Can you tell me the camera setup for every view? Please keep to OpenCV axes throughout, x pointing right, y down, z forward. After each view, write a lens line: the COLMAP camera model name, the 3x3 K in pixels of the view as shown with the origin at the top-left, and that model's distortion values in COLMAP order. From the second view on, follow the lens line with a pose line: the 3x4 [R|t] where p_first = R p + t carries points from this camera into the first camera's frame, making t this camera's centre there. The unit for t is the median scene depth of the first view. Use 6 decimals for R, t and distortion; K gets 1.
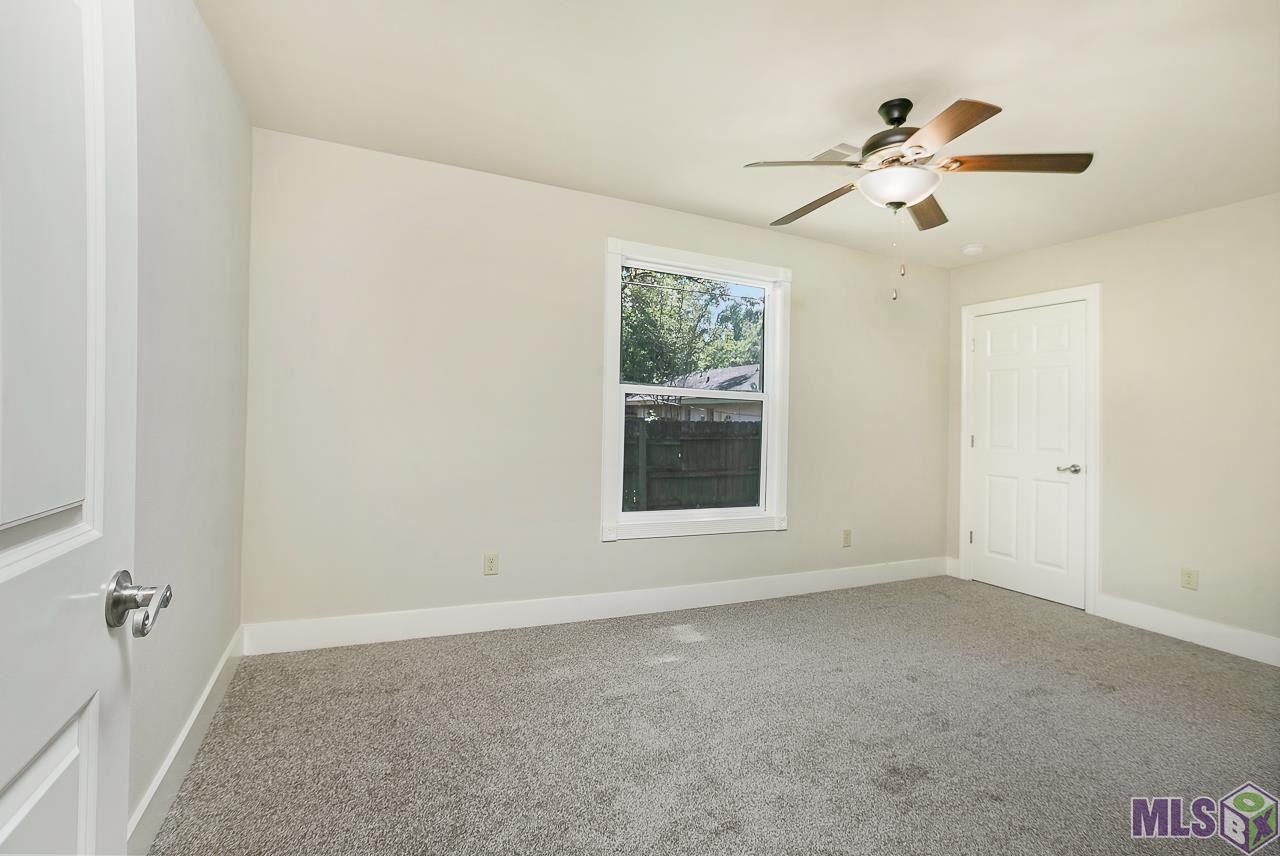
lens RADIAL K [[632.0, 0, 640.0], [0, 632.0, 428.0], [0, 0, 1]] dist [-0.082666, 0.030923]
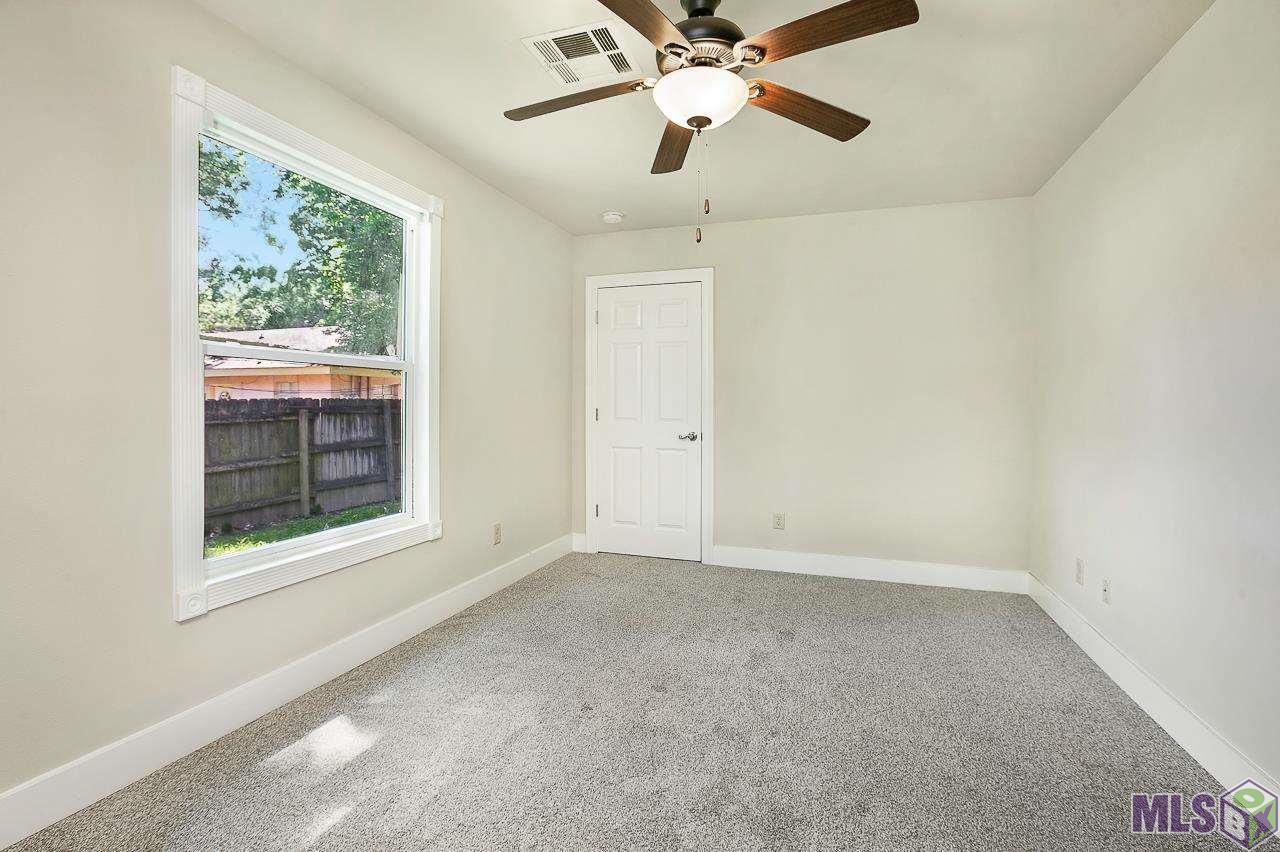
lens RADIAL K [[599.9, 0, 643.9], [0, 599.9, 416.0], [0, 0, 1]] dist [-0.067500, 0.023284]
pose [[0.687867, -0.040808, 0.724689, -0.117648], [0.022371, 0.999136, 0.035029, -0.008588], [-0.725492, -0.007884, 0.688186, 0.301178]]
